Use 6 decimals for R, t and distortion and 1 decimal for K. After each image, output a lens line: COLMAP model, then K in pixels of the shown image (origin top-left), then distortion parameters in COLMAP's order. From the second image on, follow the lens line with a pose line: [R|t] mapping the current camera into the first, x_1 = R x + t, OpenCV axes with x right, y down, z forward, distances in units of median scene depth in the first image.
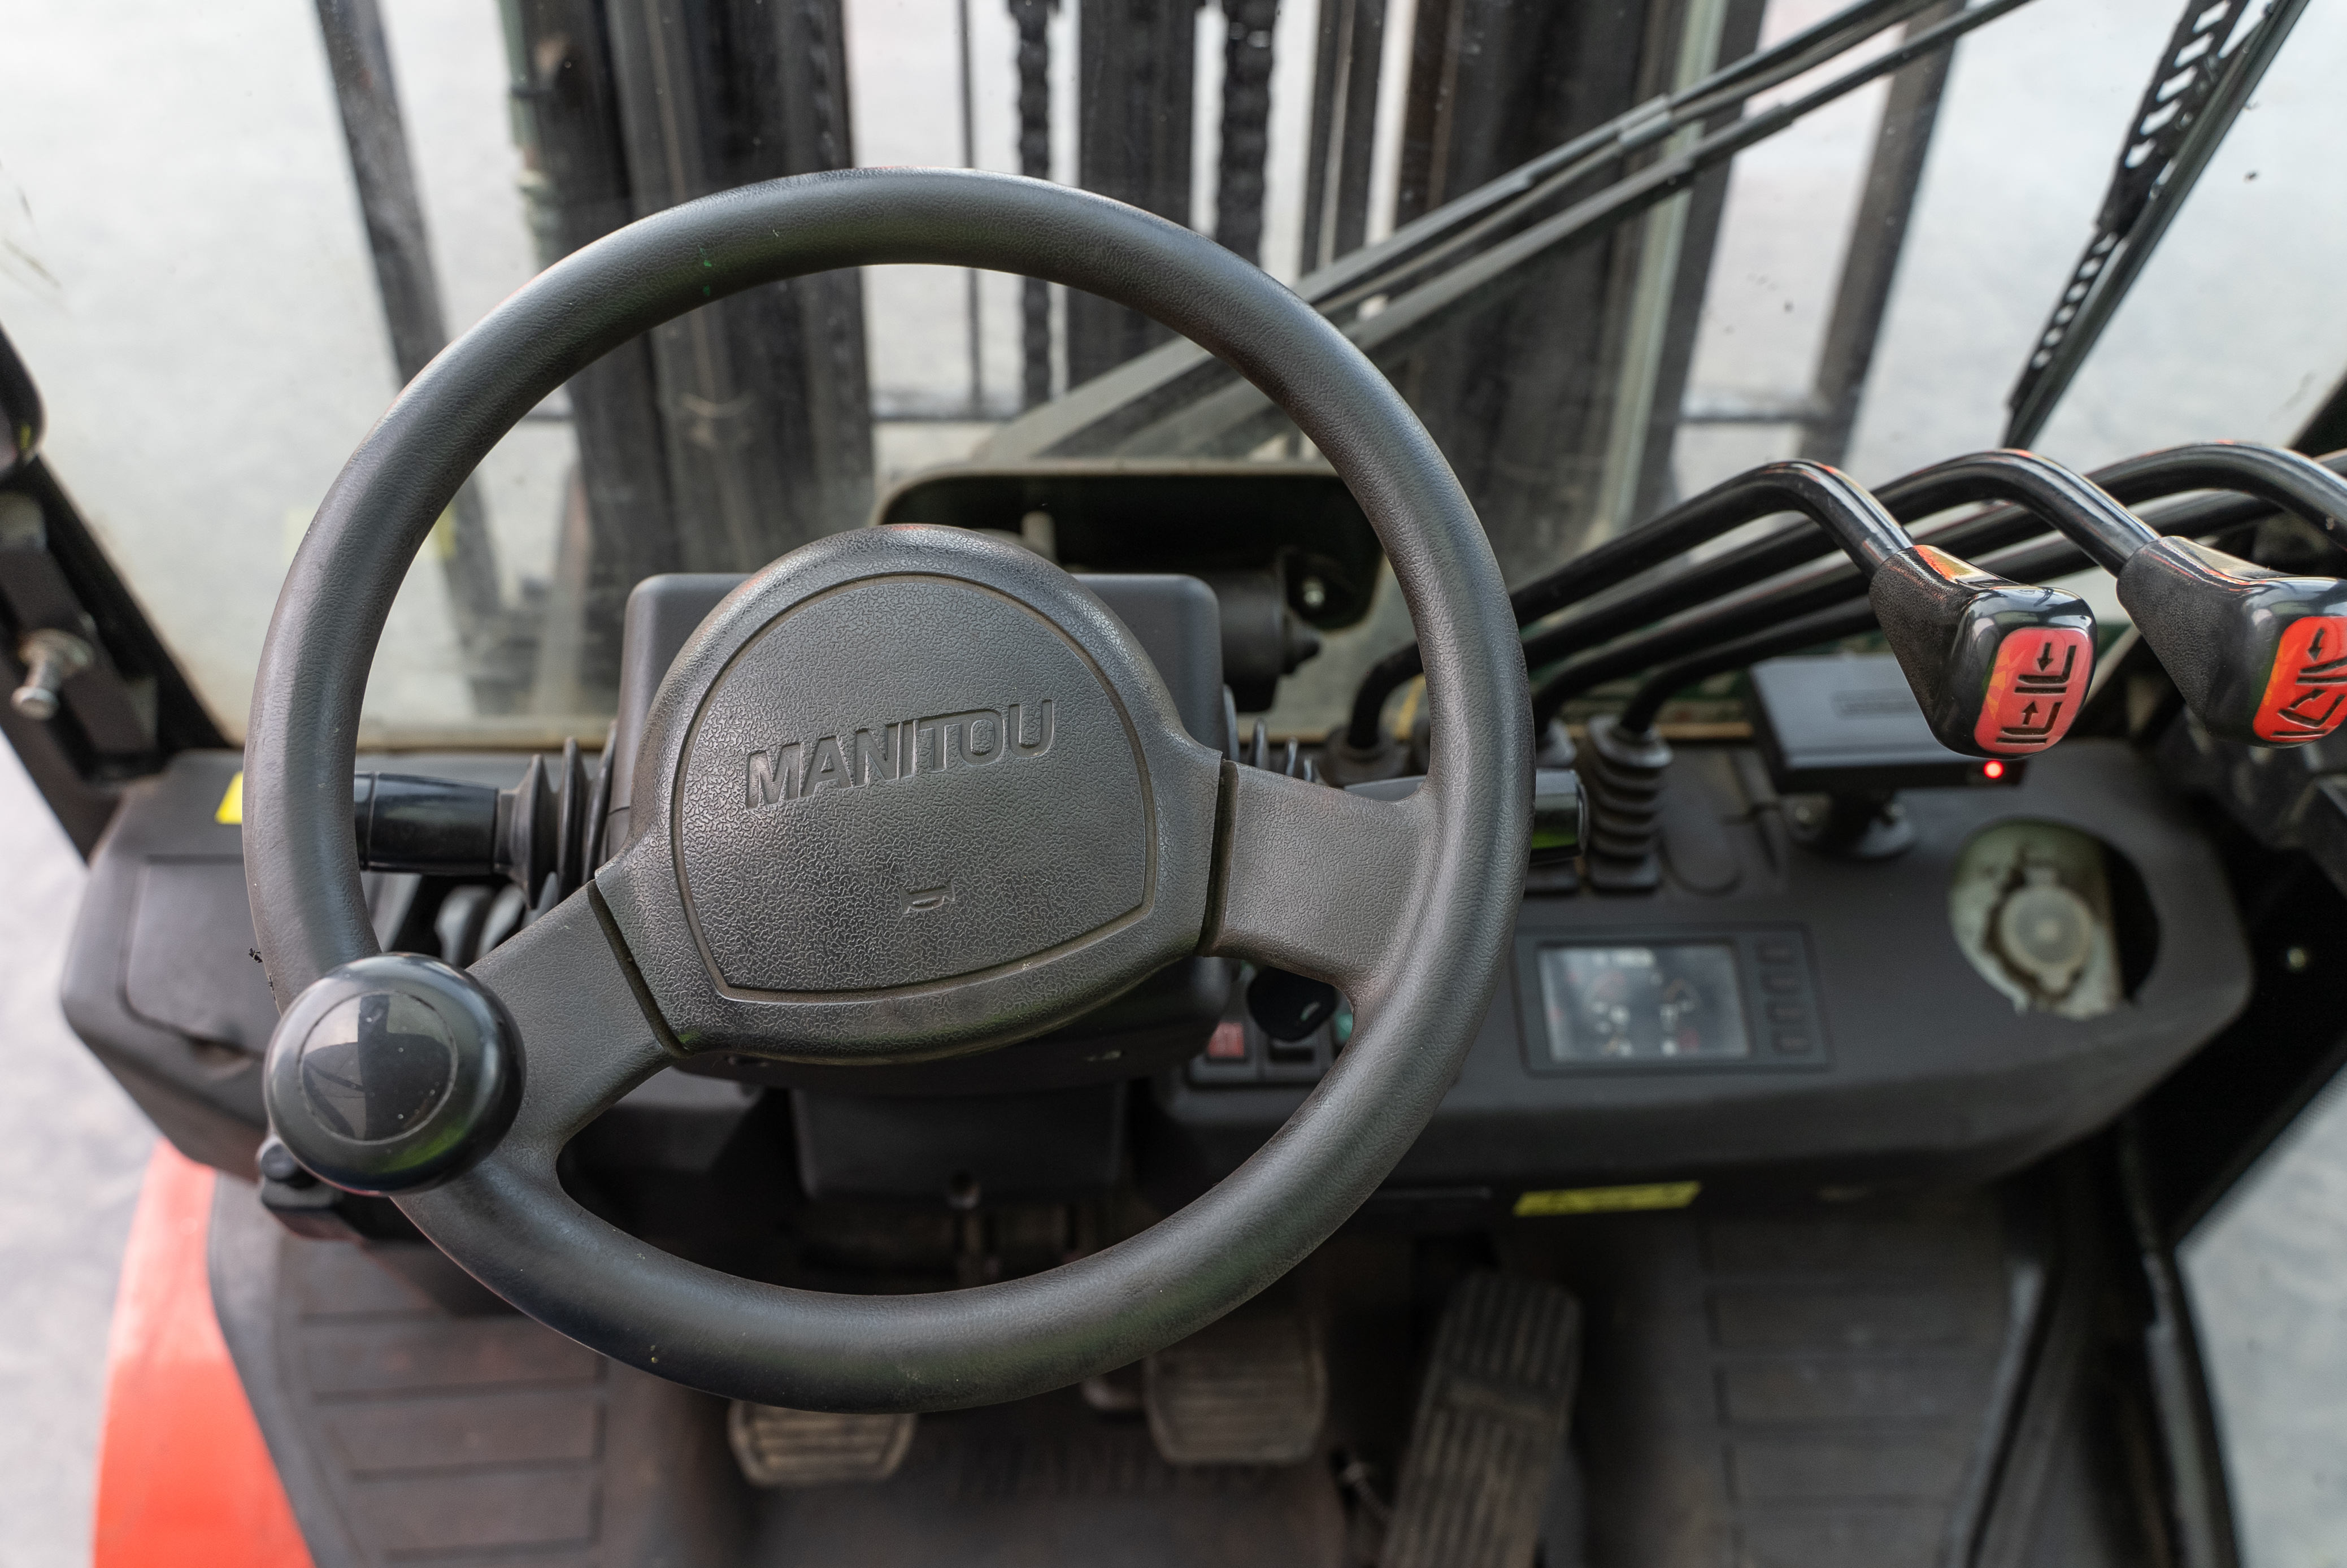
lens RADIAL K [[1975.7, 0, 1109.9], [0, 1975.7, 754.5], [0, 0, 1]] dist [0.005139, -0.003762]
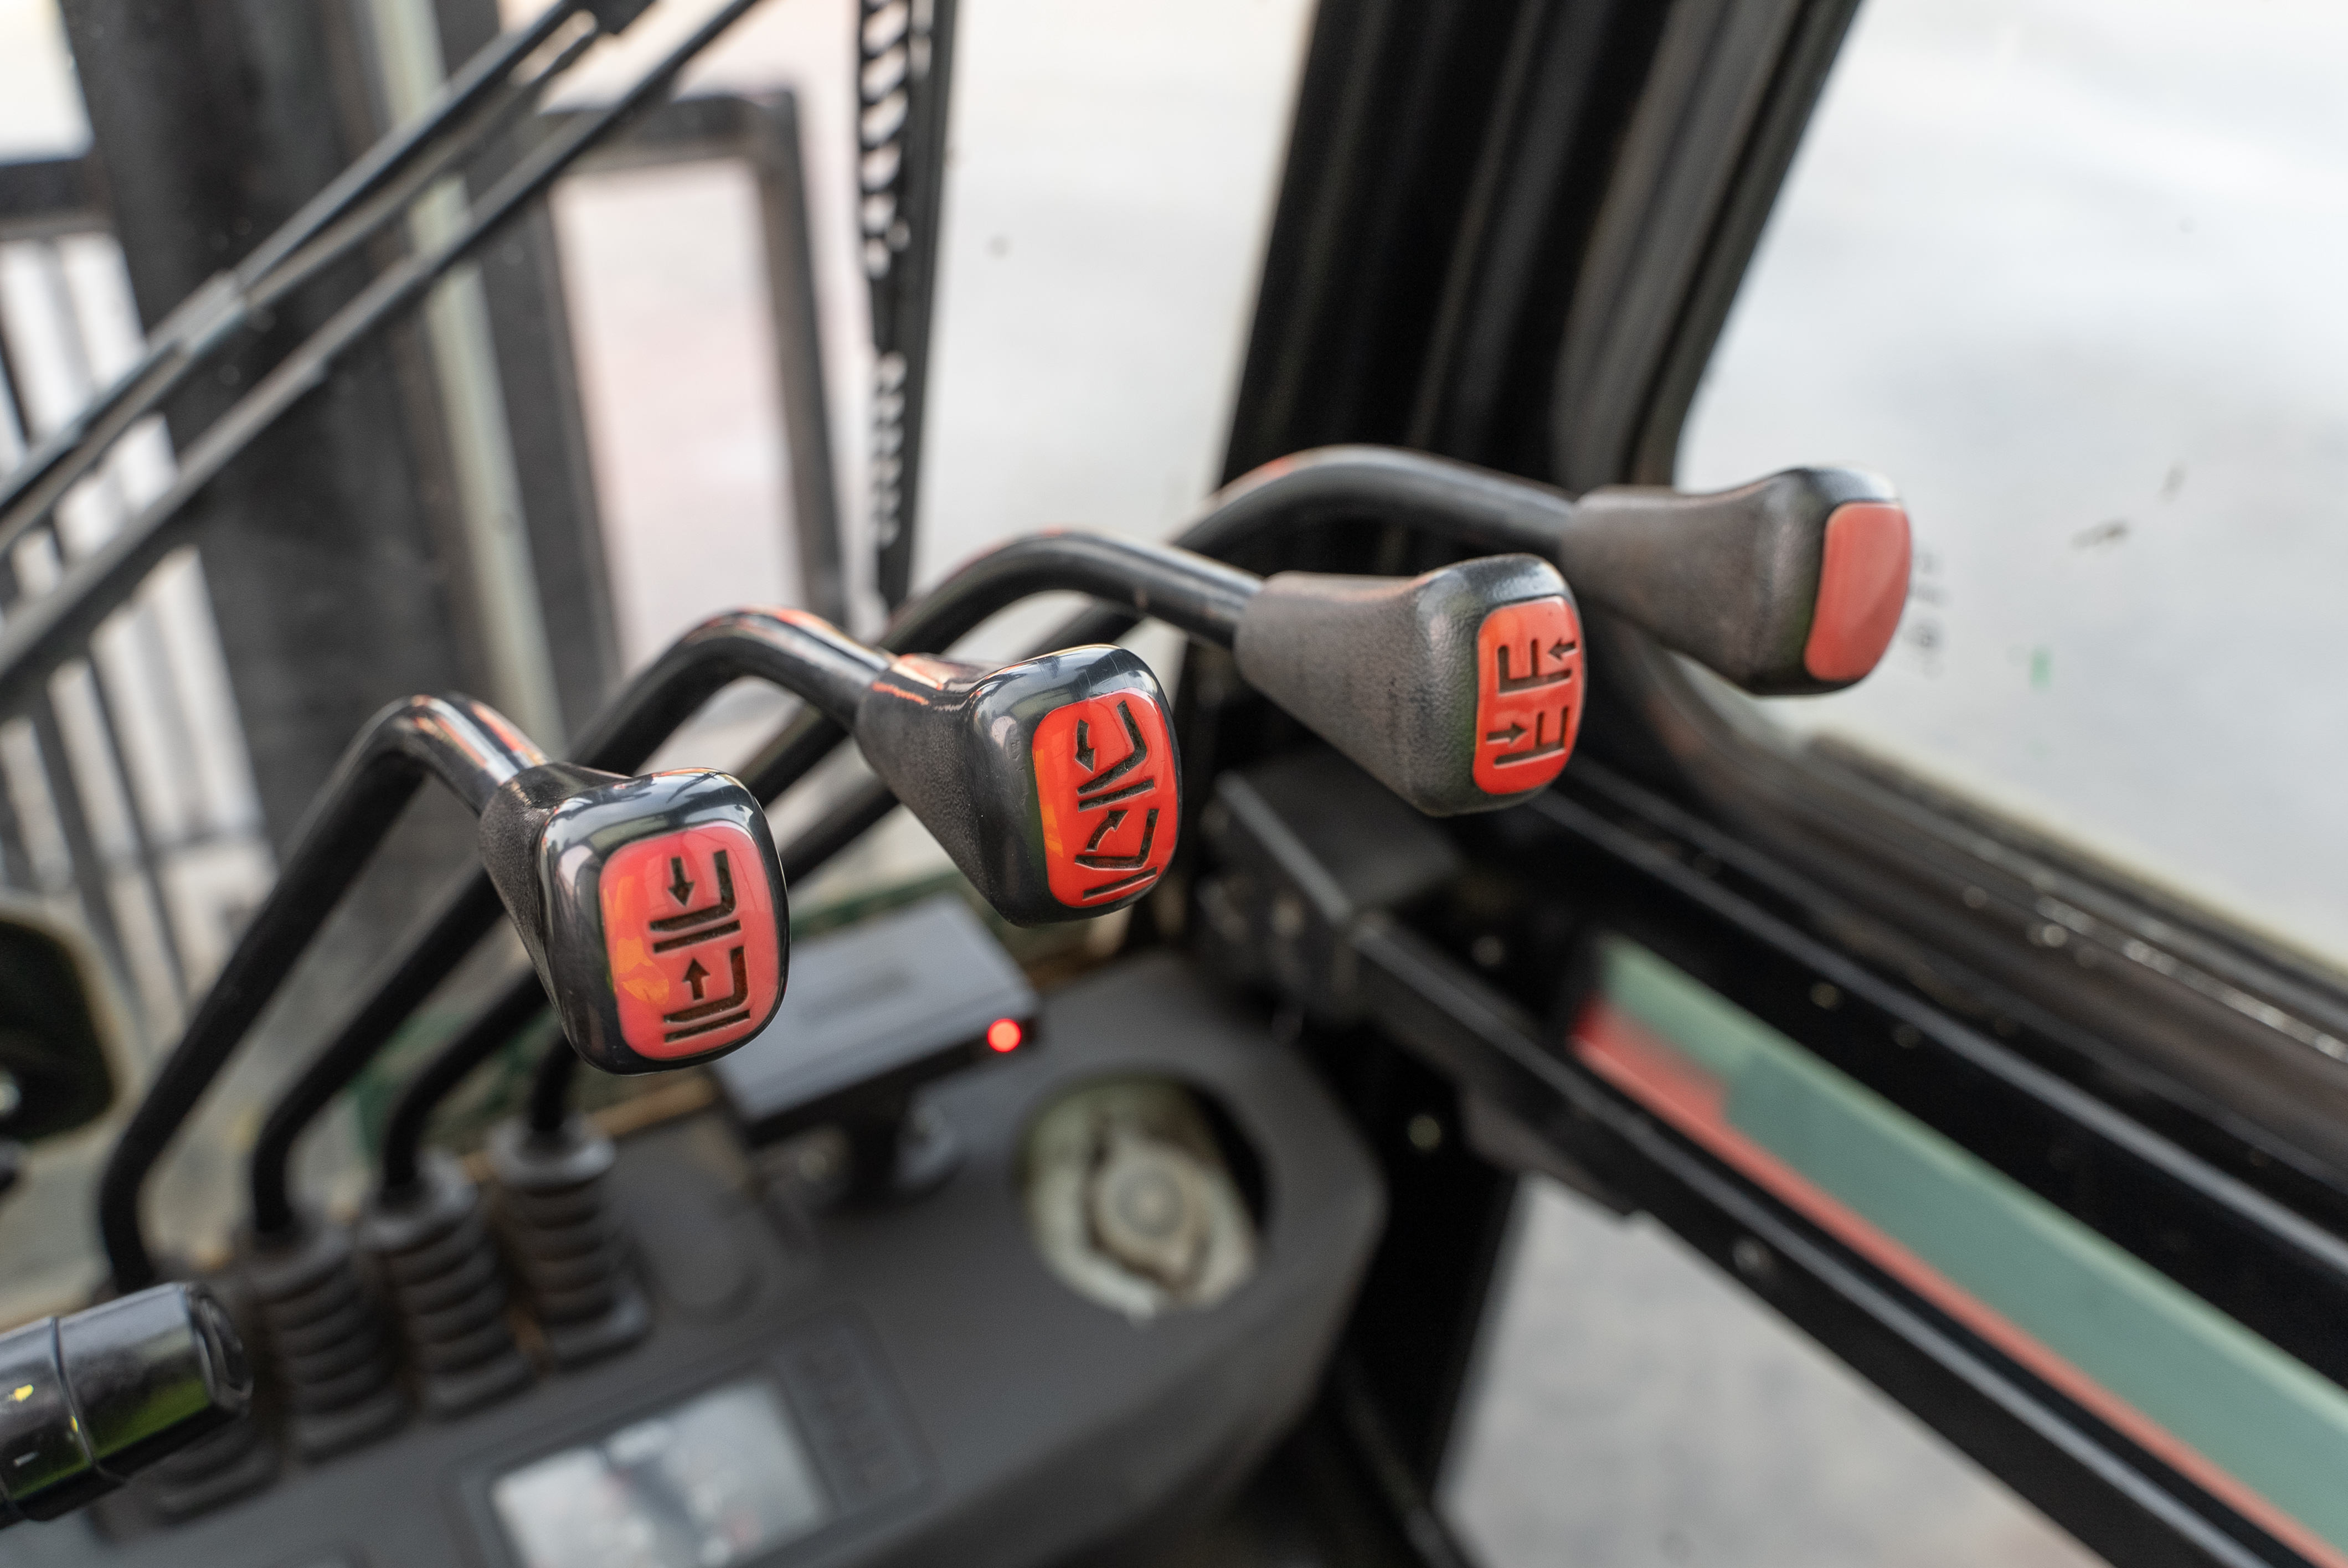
lens RADIAL K [[2095.8, 0, 1174.0], [0, 2095.8, 784.0], [0, 0, 1]] dist [-0.007431, -0.006895]
pose [[0.874443, -0.259460, 0.409914, 0.186452], [0.325090, 0.940577, -0.098143, 0.016979], [-0.360092, 0.219079, 0.906829, 0.198385]]
